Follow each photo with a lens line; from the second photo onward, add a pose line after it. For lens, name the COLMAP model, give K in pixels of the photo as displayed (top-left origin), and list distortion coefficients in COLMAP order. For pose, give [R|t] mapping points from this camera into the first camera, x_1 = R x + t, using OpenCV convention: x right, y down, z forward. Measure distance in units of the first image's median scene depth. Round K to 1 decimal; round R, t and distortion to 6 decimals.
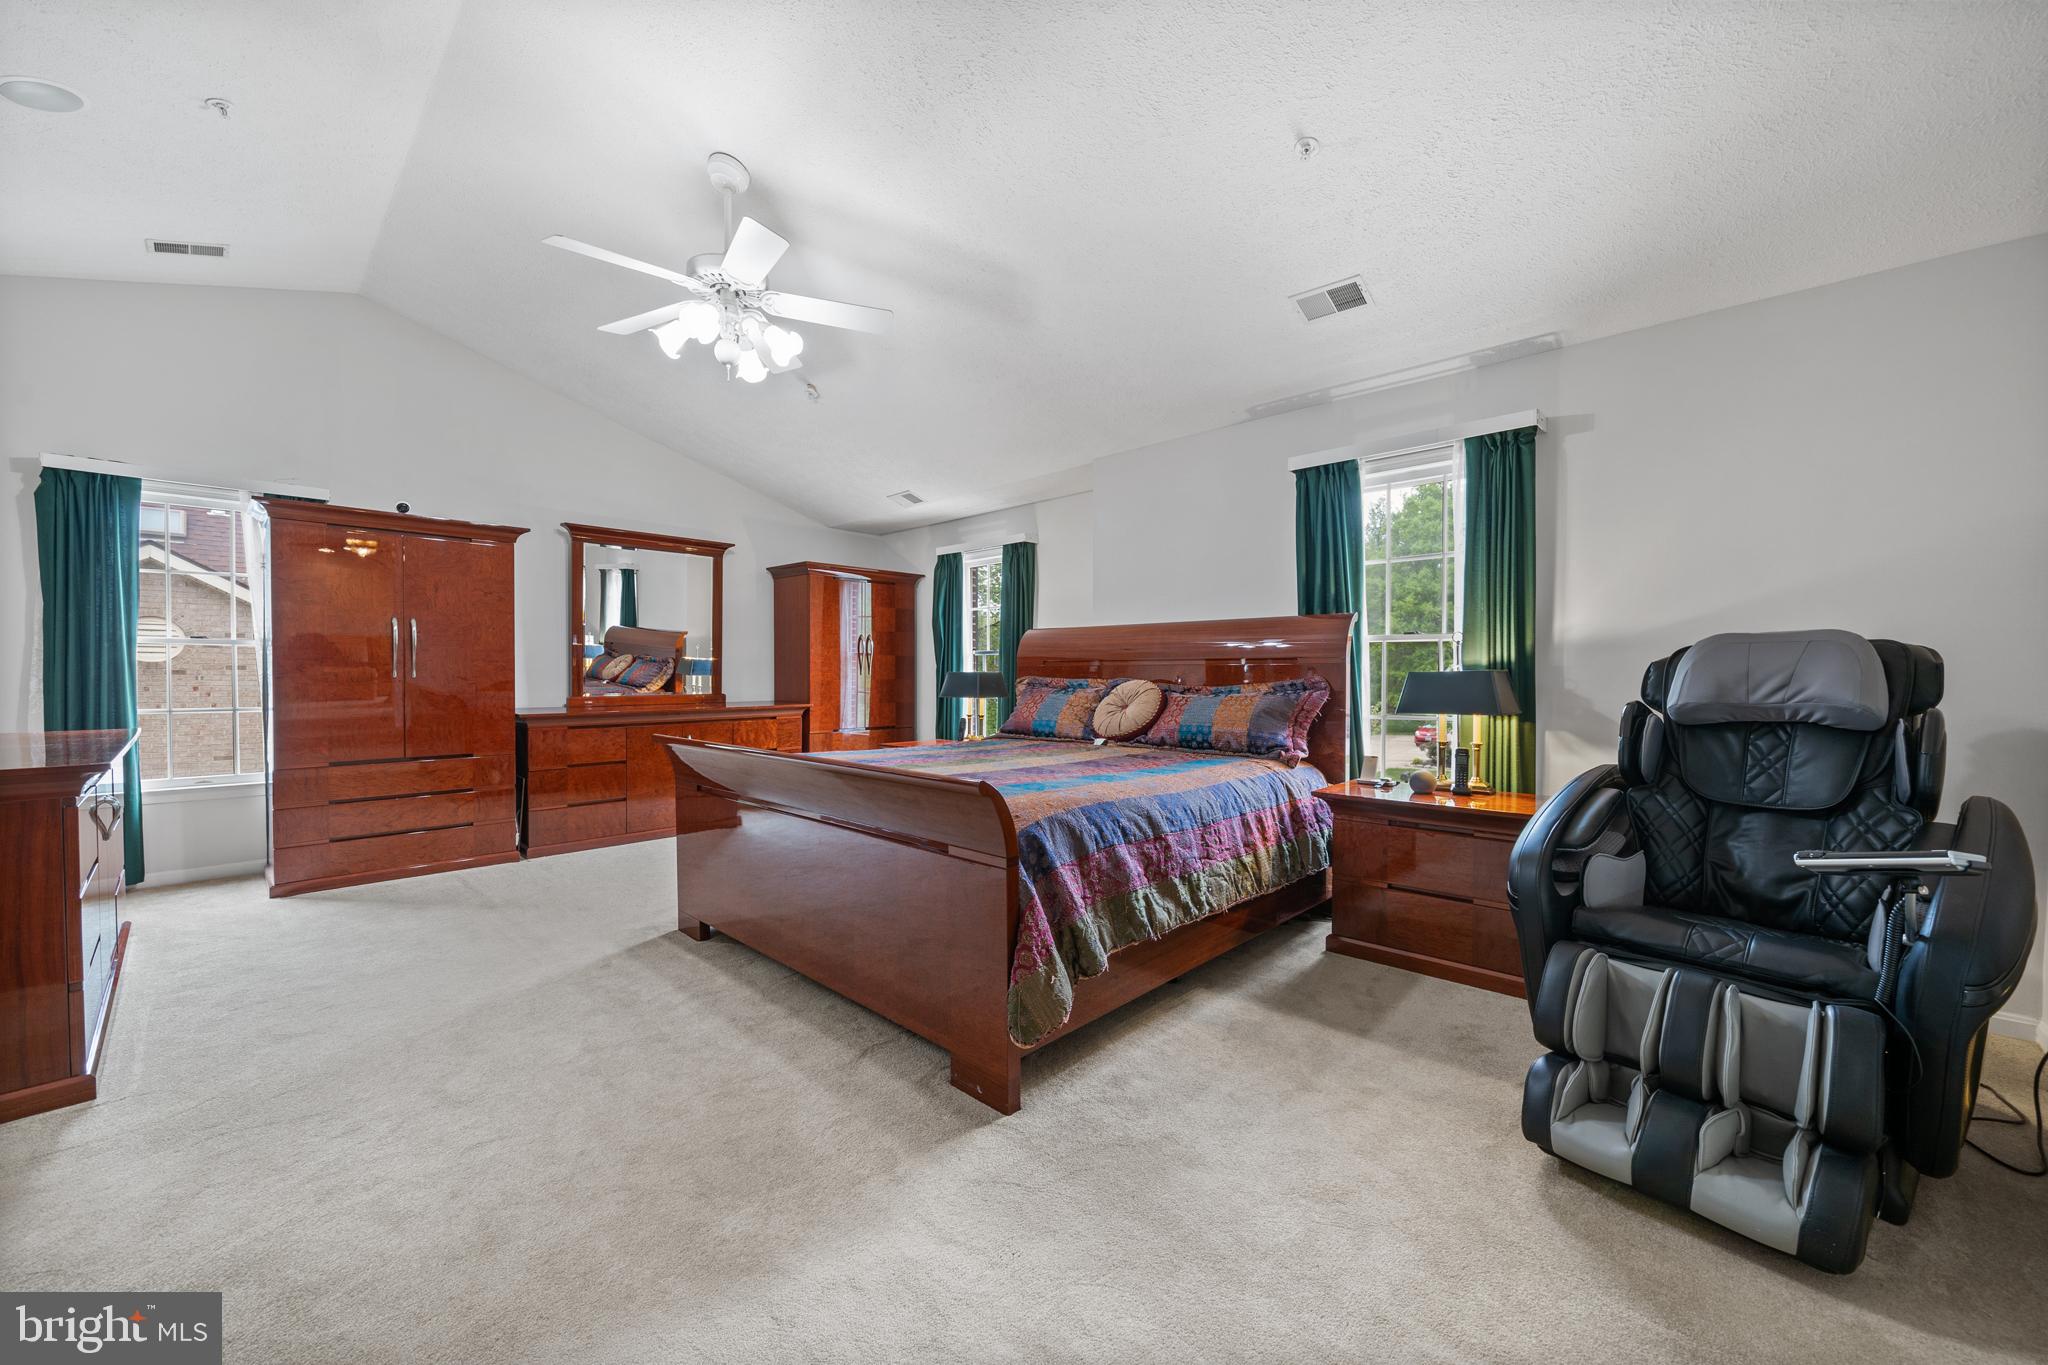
lens RADIAL K [[782.4, 0, 1023.1], [0, 782.4, 676.1], [0, 0, 1]] dist [-0.001173, -0.000204]
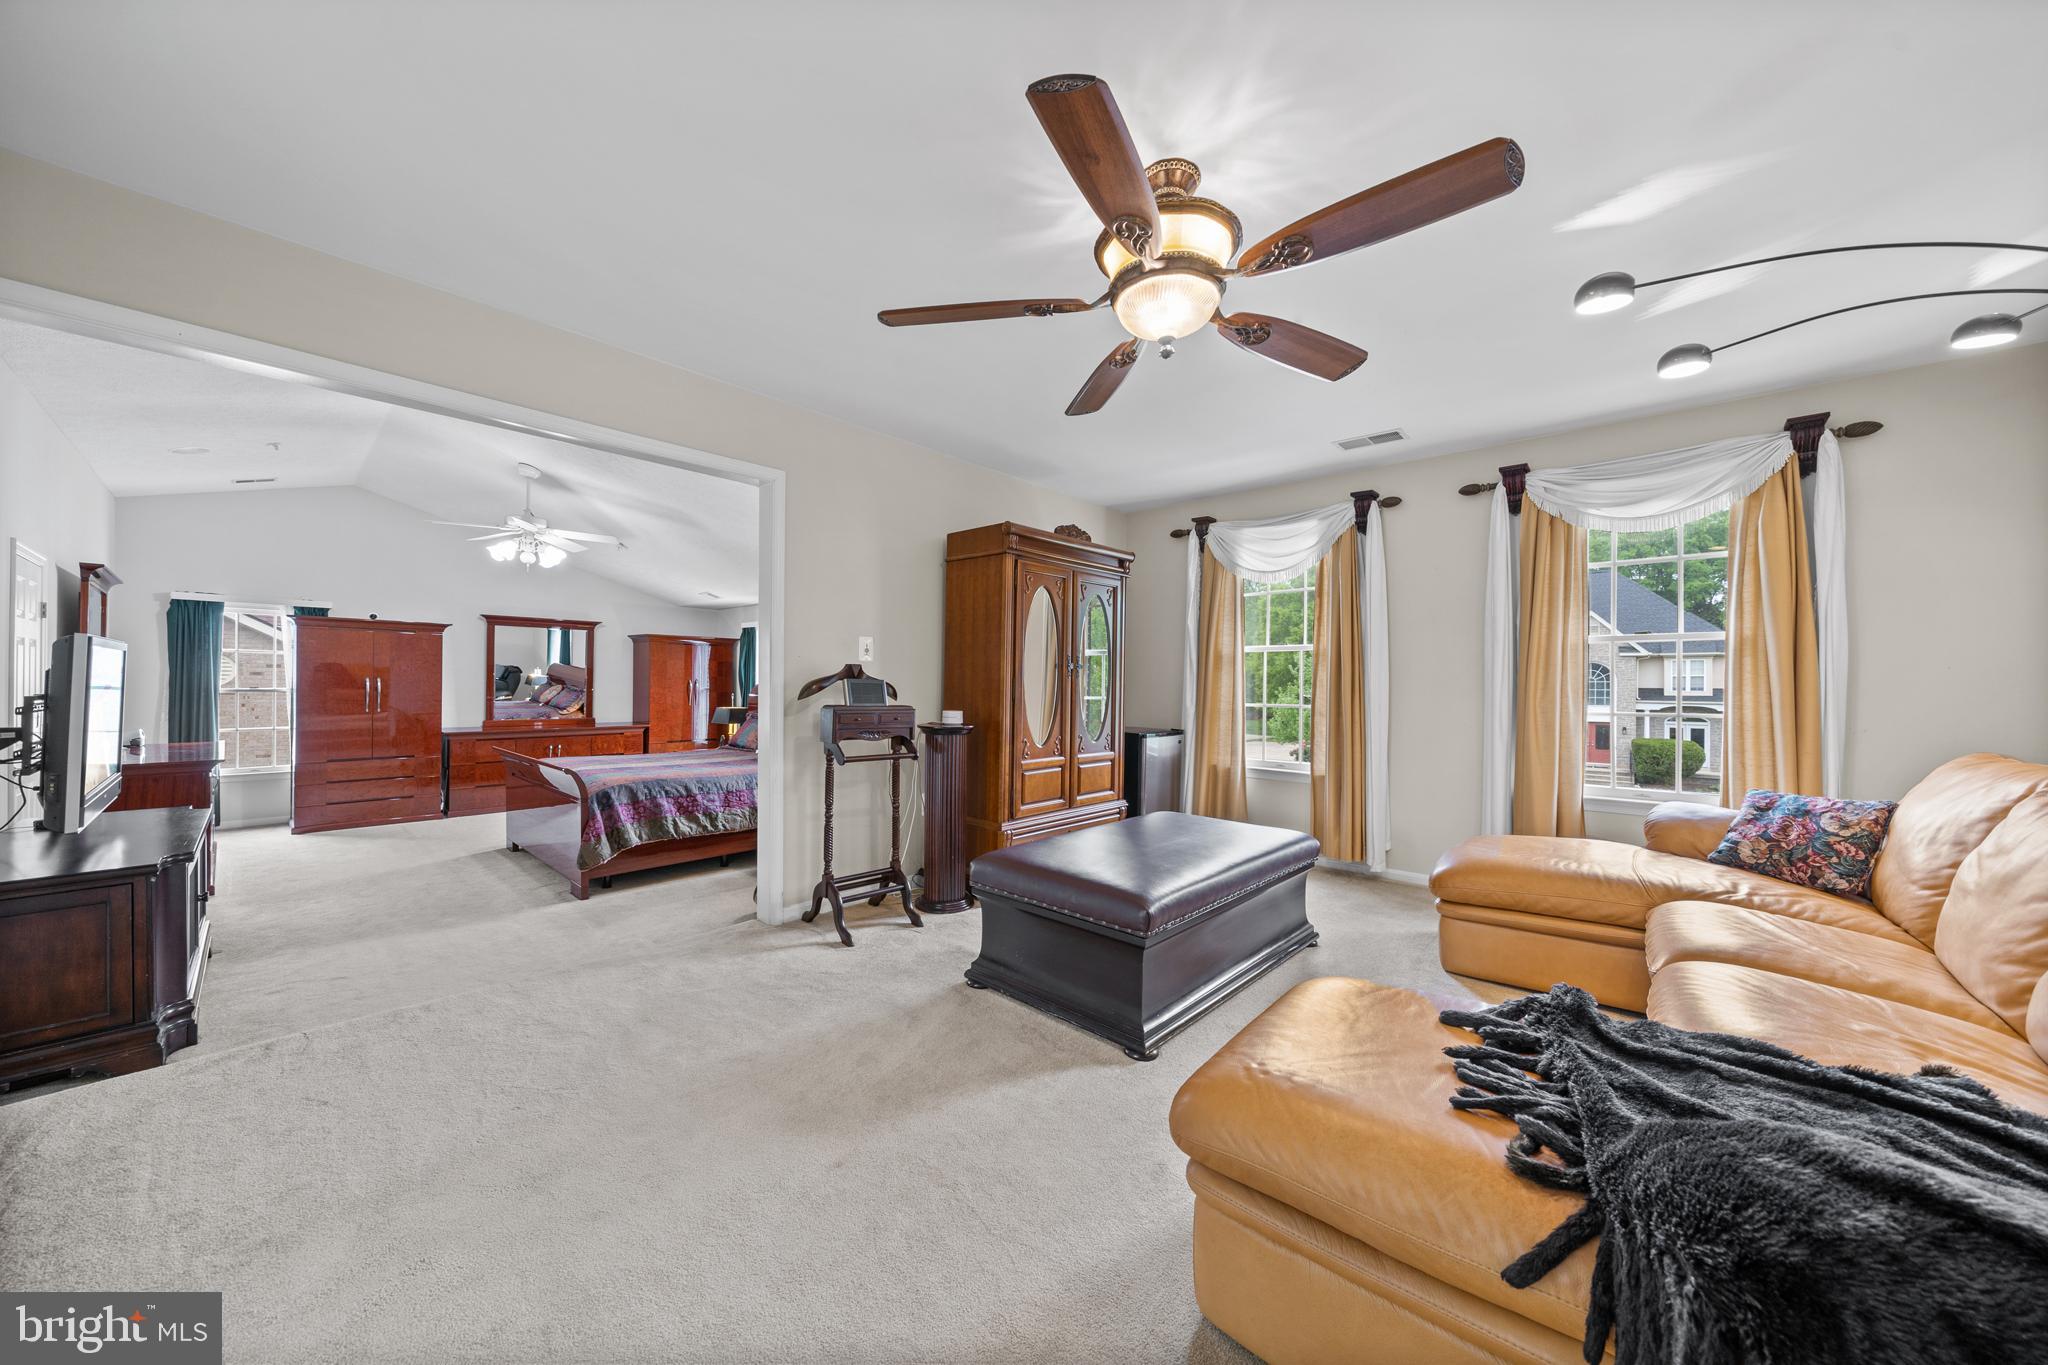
lens RADIAL K [[708.4, 0, 1021.4], [0, 708.4, 675.9], [0, 0, 1]] dist [-0.008203, 0.000006]
pose [[0.999503, 0.008545, 0.030336, 0.616855], [-0.008070, 0.999843, -0.015748, -0.067072], [-0.030466, 0.015496, 0.999416, -0.624464]]
